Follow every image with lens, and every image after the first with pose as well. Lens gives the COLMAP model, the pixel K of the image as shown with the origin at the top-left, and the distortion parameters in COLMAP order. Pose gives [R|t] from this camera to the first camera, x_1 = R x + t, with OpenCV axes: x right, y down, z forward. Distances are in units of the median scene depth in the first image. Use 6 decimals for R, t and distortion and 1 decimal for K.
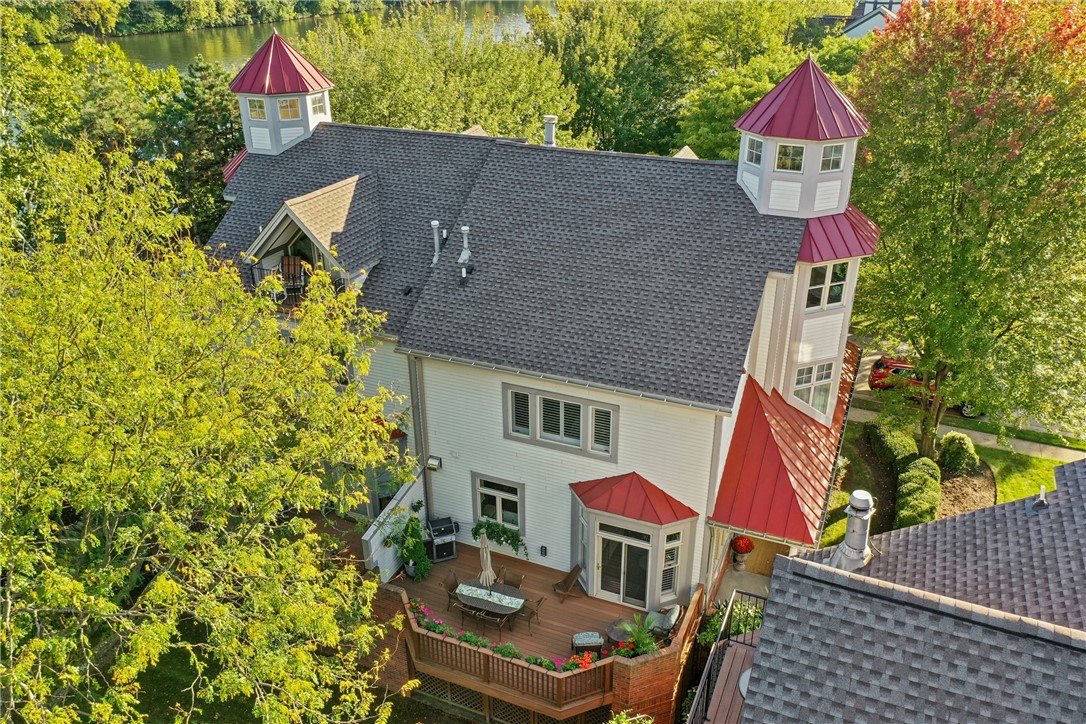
lens RADIAL K [[845.4, 0, 545.1], [0, 845.4, 345.3], [0, 0, 1]] dist [-0.028536, 0.005827]
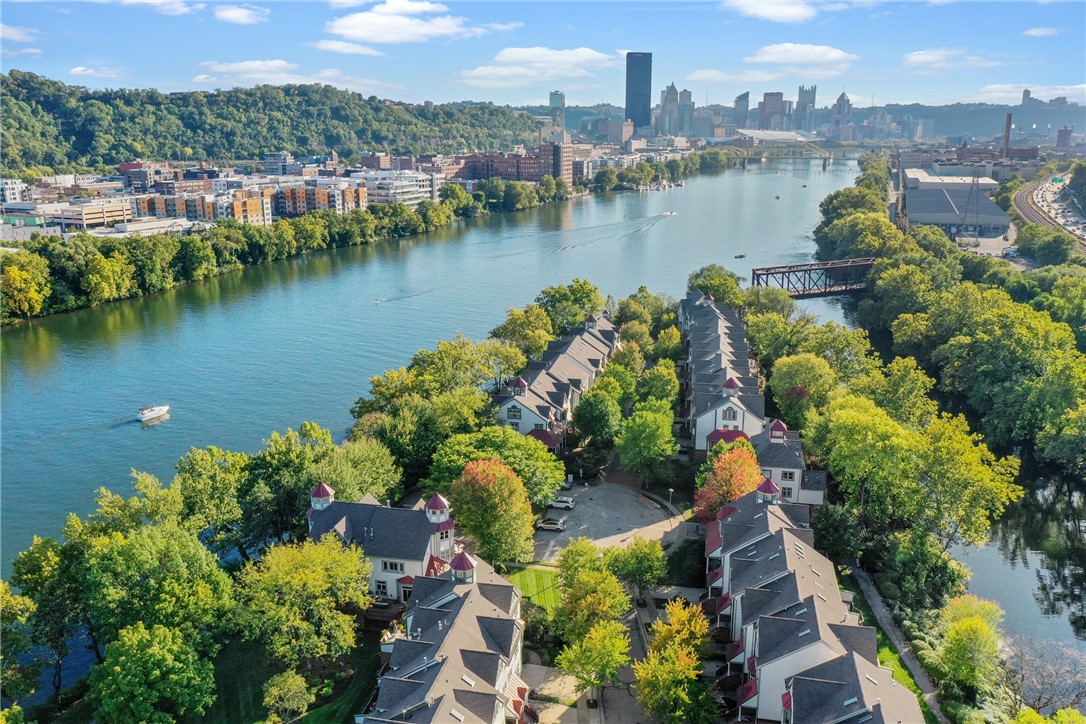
lens RADIAL K [[845.4, 0, 545.1], [0, 845.4, 345.3], [0, 0, 1]] dist [-0.028536, 0.005827]
pose [[0.979470, -0.046597, 0.196130, -0.018952], [0.084599, 0.978112, -0.190105, -0.161134], [-0.182978, 0.202795, 0.961974, -4.006479]]
